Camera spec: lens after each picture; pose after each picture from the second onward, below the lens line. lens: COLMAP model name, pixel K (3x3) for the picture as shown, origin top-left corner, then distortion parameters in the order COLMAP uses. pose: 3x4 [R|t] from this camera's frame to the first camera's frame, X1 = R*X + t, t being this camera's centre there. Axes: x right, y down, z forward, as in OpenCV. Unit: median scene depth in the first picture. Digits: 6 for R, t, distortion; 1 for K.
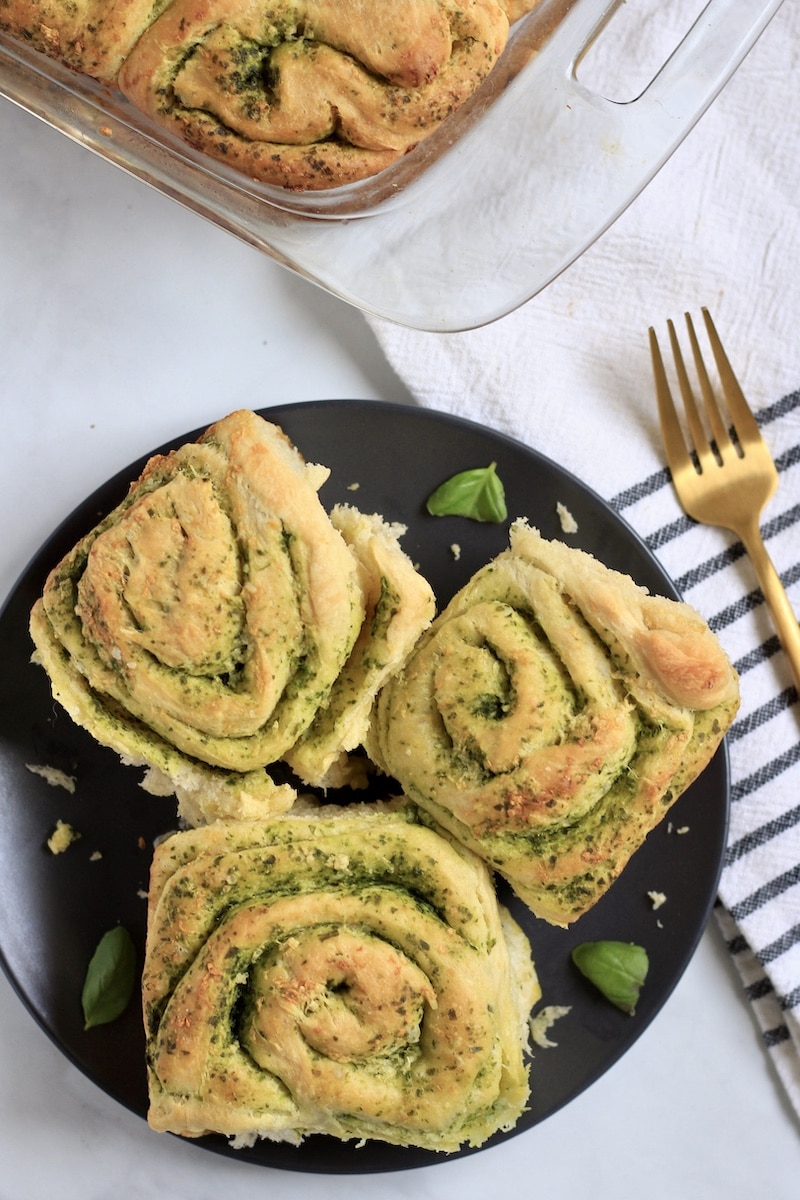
lens RADIAL K [[3702.4, 0, 400.0], [0, 3702.4, 600.0], [0, 0, 1]] dist [-0.103804, -0.963165]
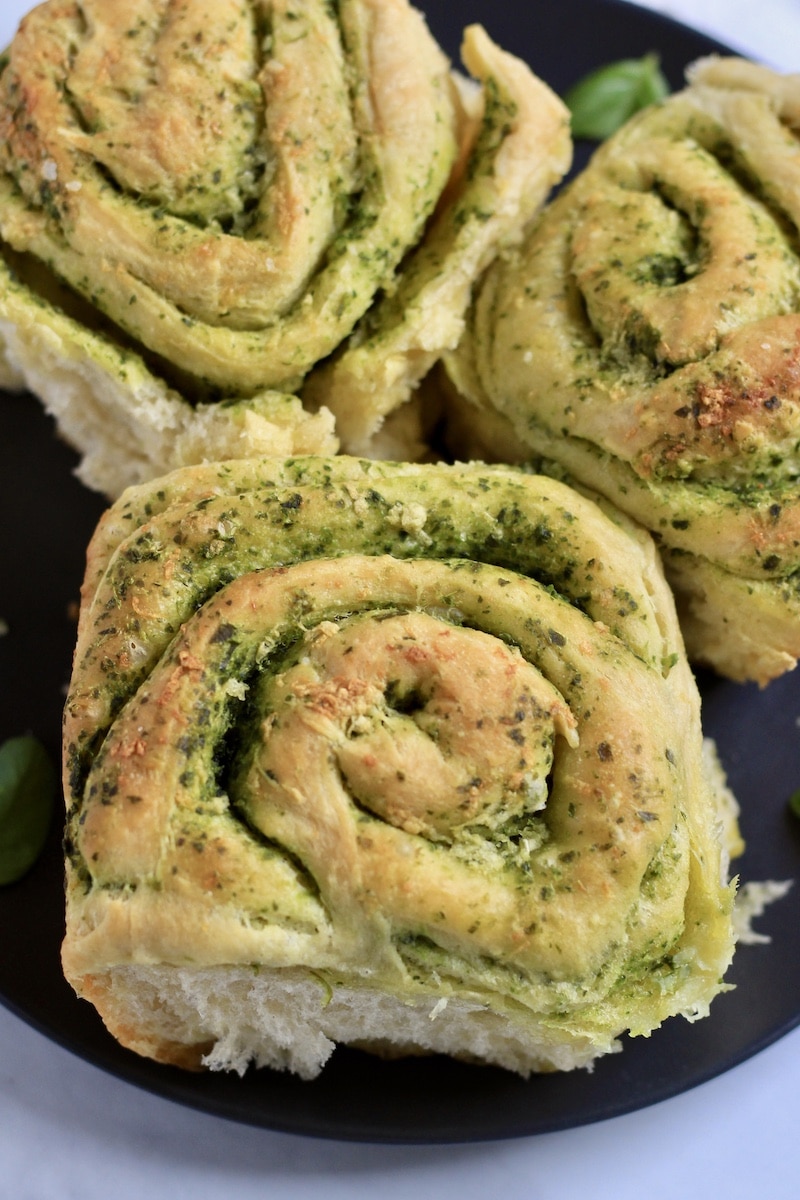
lens RADIAL K [[3702.4, 0, 400.0], [0, 3702.4, 600.0], [0, 0, 1]] dist [-0.103804, -0.963165]
pose [[0.999813, 0.018937, 0.004001, -0.020190], [-0.016171, 0.930869, -0.364996, 0.298758], [-0.010637, 0.364863, 0.931000, 0.460386]]
